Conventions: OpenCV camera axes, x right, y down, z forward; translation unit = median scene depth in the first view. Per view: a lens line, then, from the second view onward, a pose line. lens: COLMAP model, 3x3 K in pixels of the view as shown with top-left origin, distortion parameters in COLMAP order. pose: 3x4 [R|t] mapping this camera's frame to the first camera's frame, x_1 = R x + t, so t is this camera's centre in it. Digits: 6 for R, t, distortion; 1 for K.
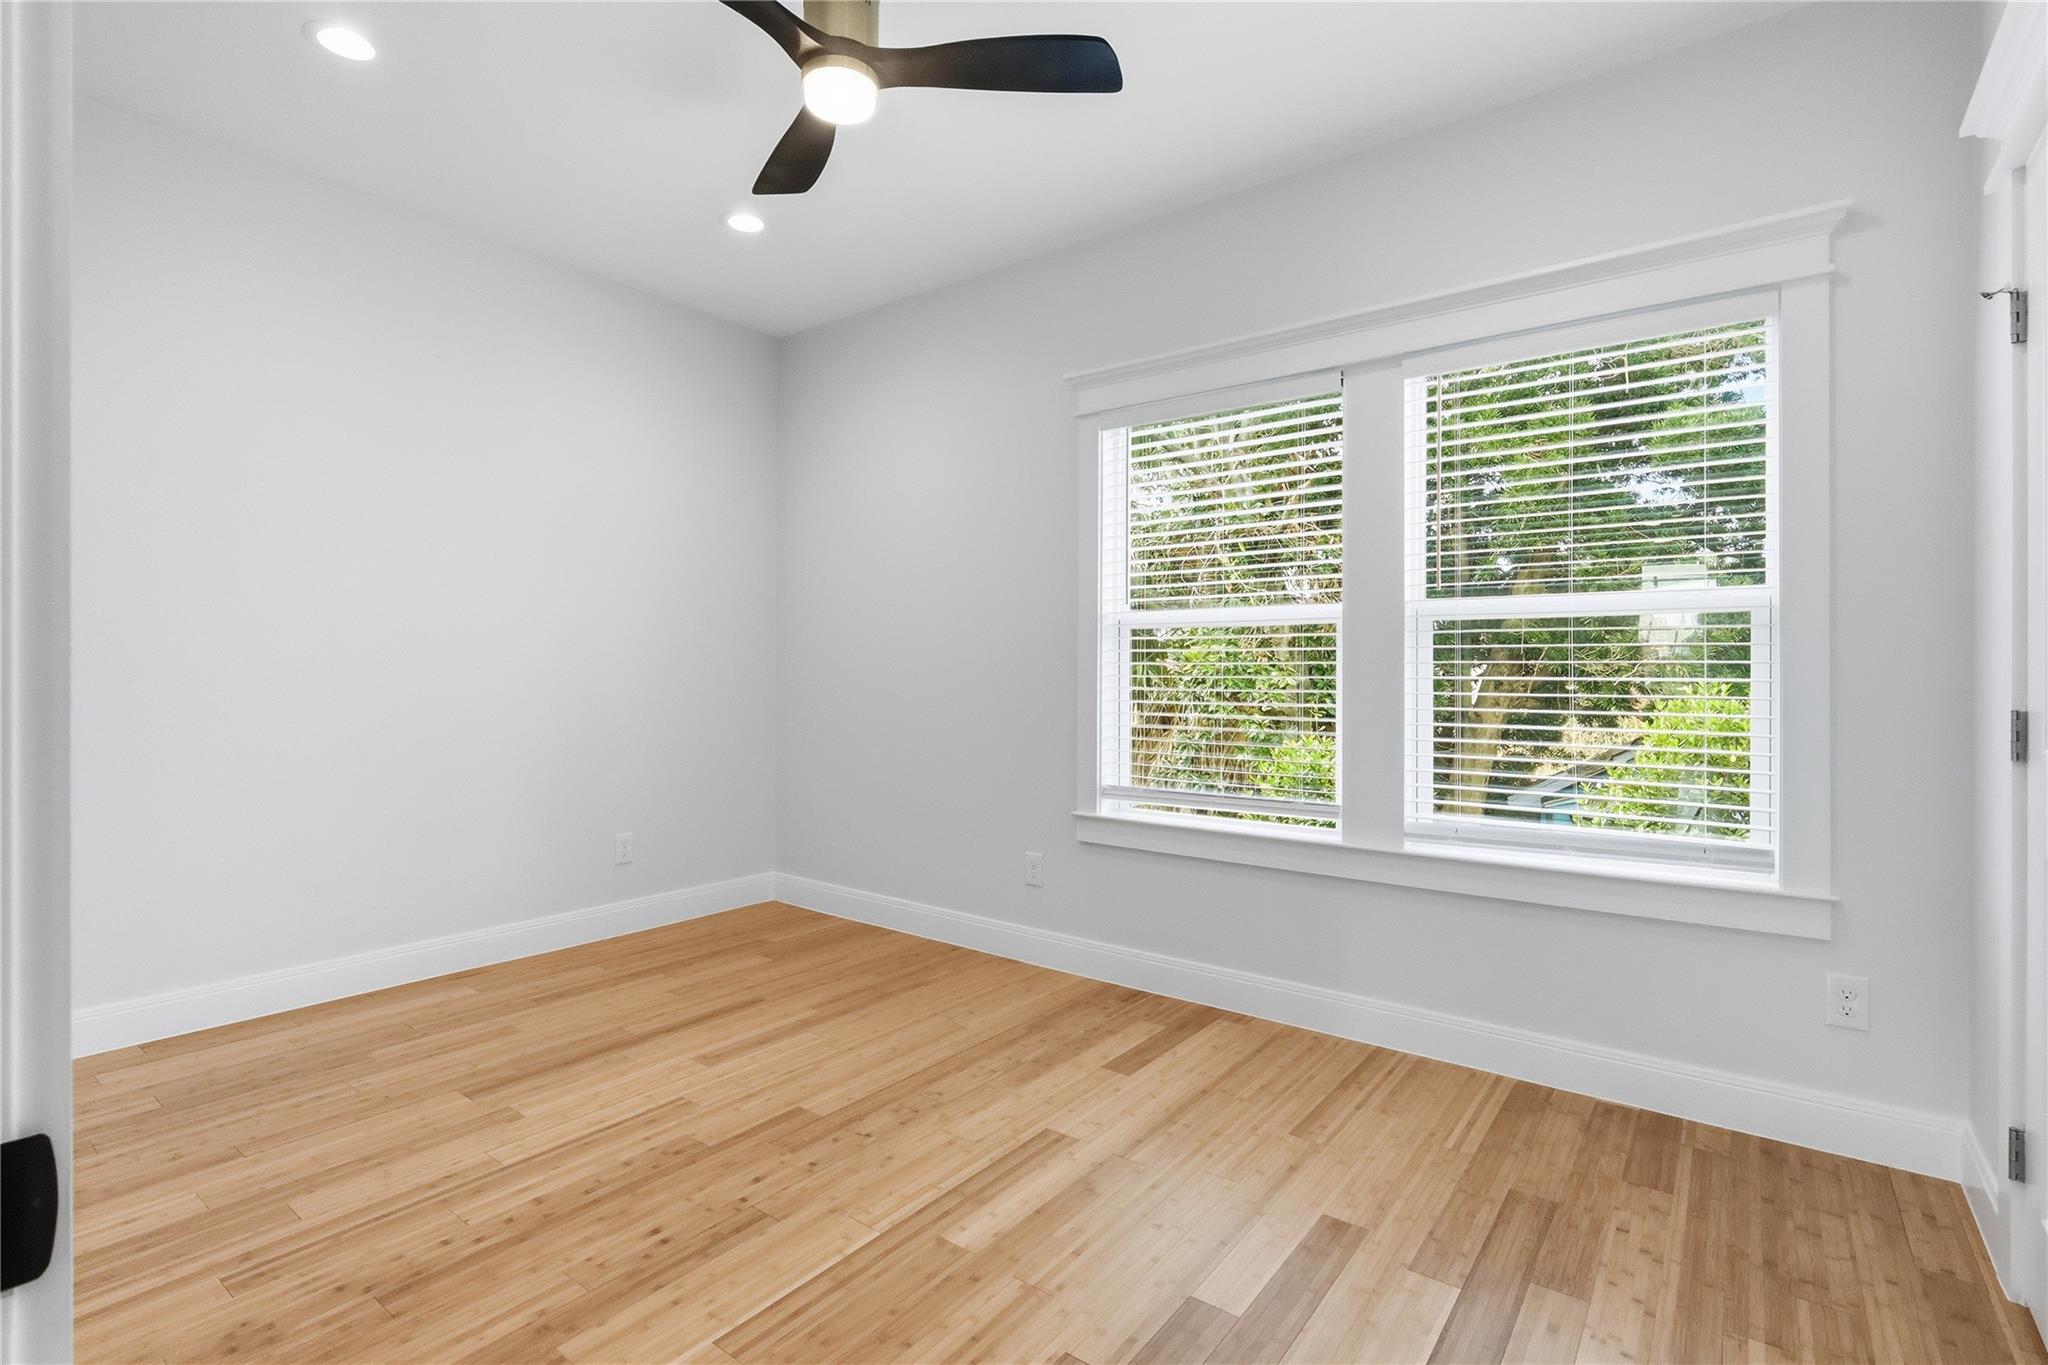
lens RADIAL K [[973.0, 0, 1031.8], [0, 973.0, 672.3], [0, 0, 1]] dist [-0.001862, 0.000369]
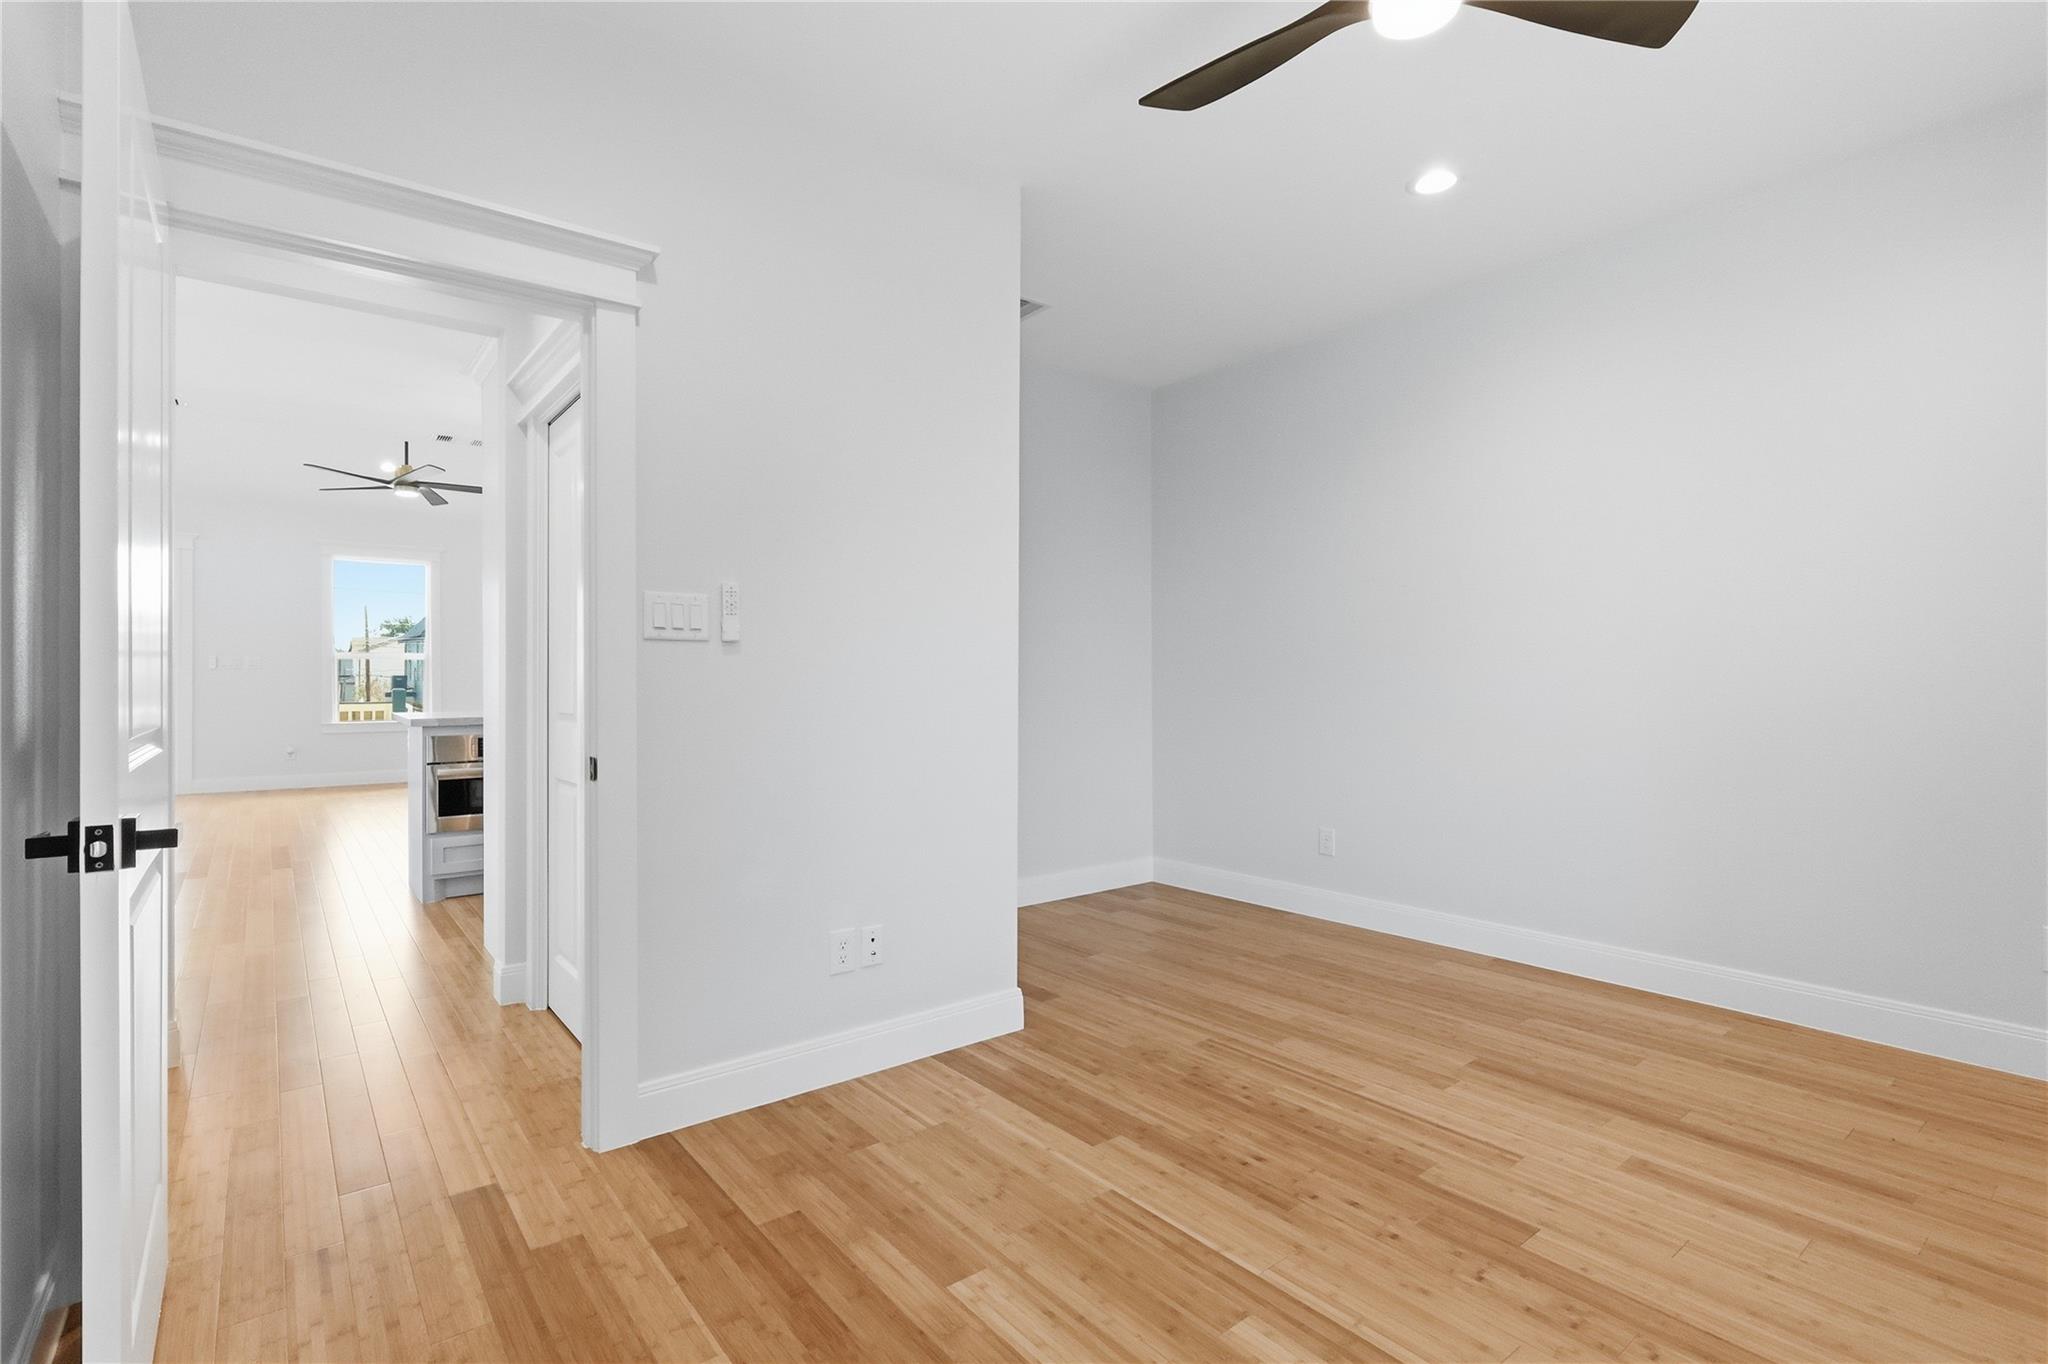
lens RADIAL K [[939.7, 0, 1024.0], [0, 939.7, 682.0], [0, 0, 1]] dist [-0.000487, 0.000281]
pose [[-0.252659, -0.004245, -0.967546, 0.694112], [0.002261, 0.999985, -0.004977, -0.005750], [0.967553, -0.003445, -0.252646, 0.872025]]
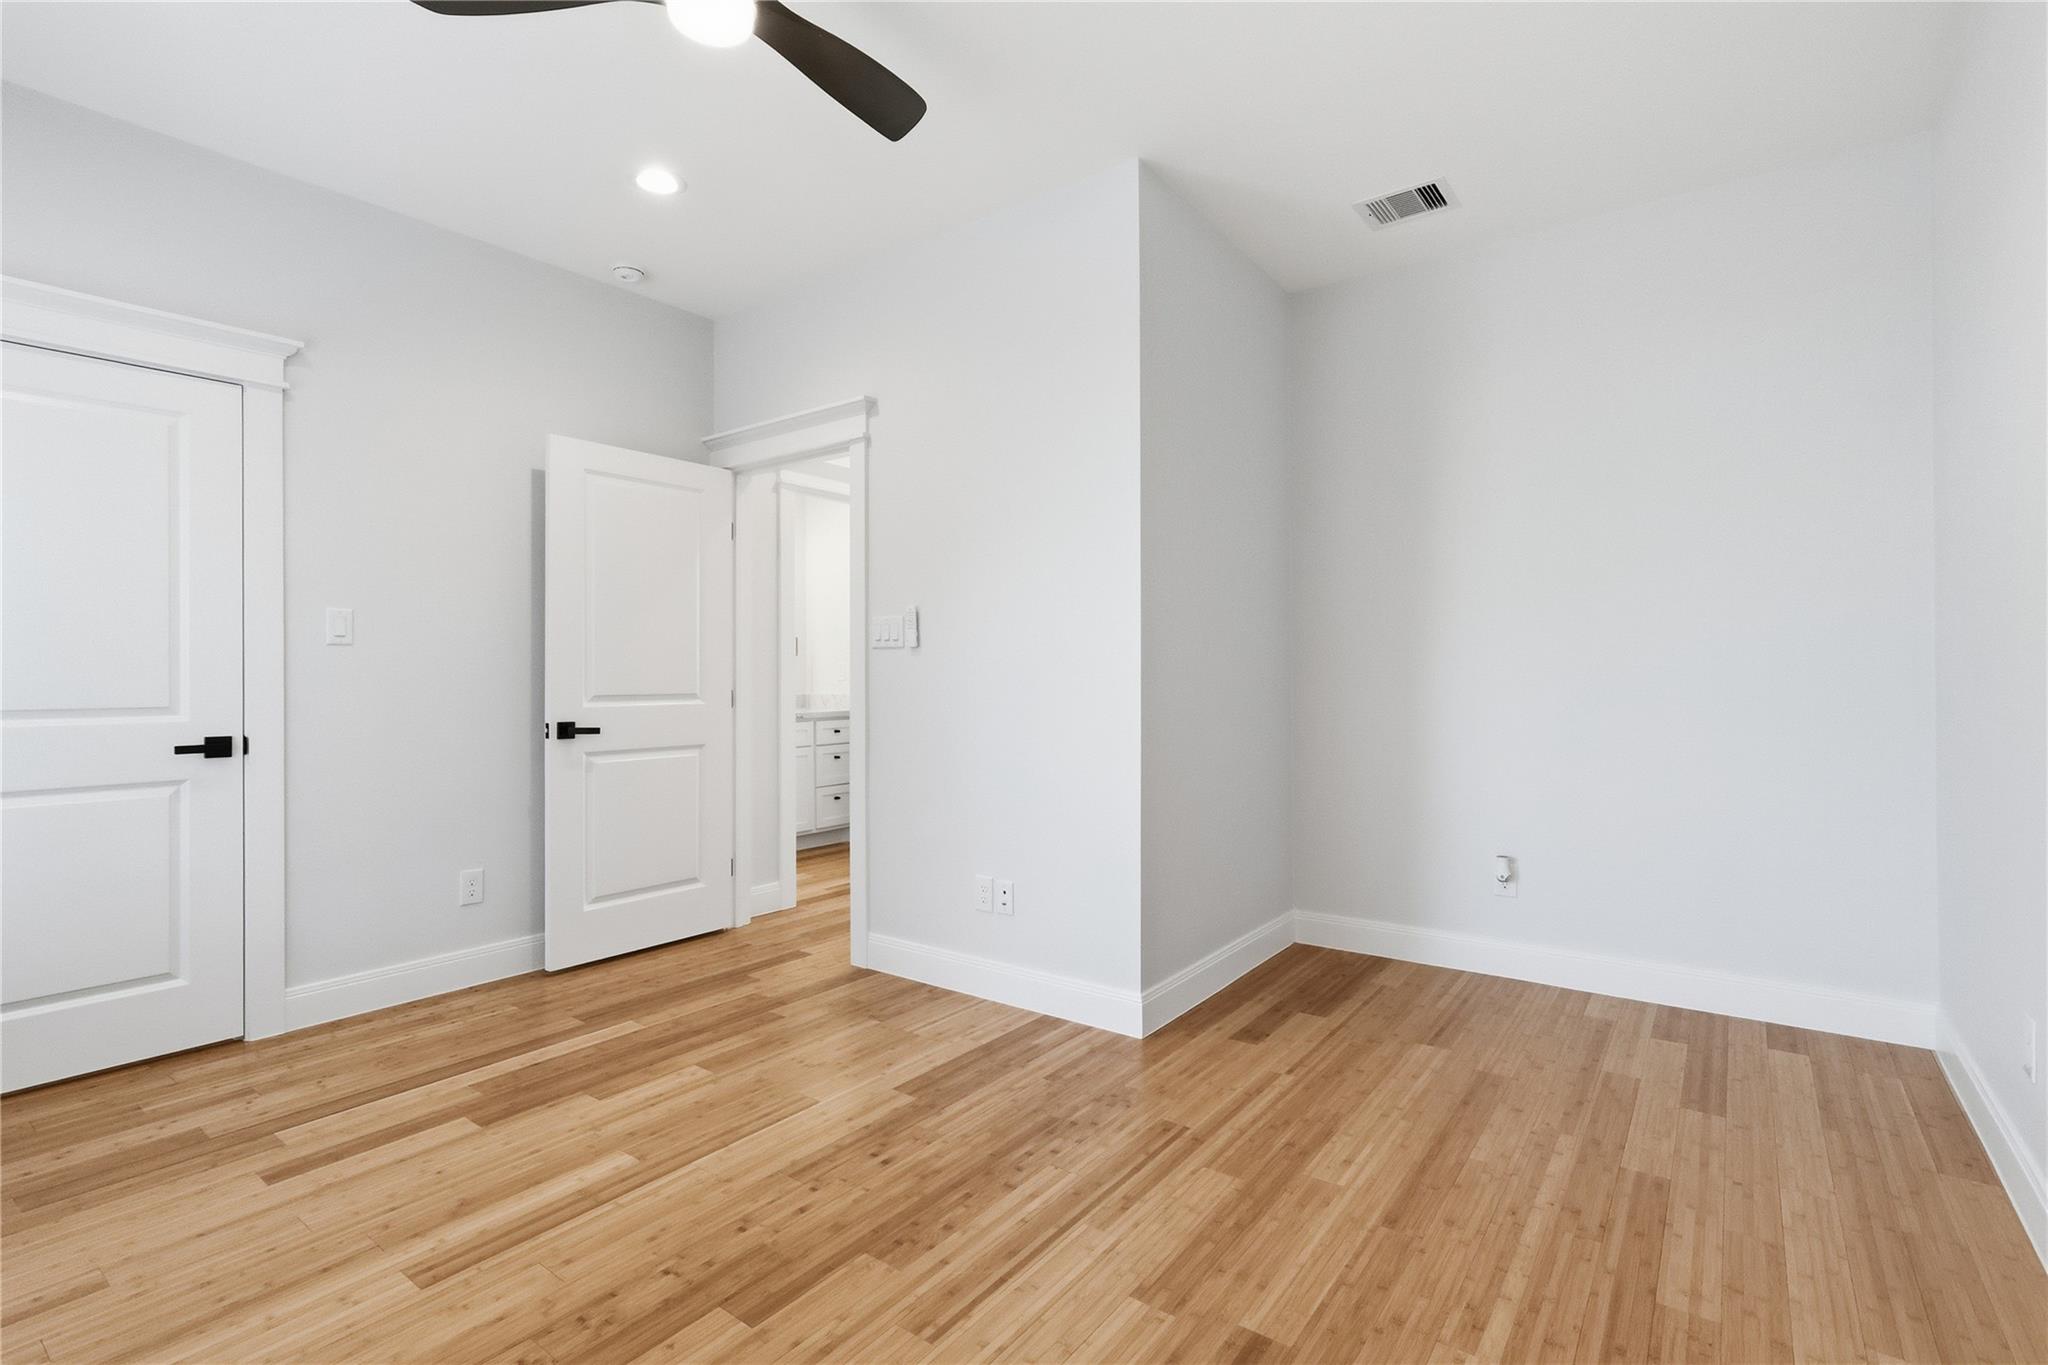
lens RADIAL K [[973.0, 0, 1031.8], [0, 973.0, 672.3], [0, 0, 1]] dist [-0.001862, 0.000369]
pose [[-0.999976, -0.004599, -0.005170, -0.475848], [-0.004578, 0.999981, -0.004112, -0.004828], [0.005189, -0.004088, -0.999978, 1.862120]]
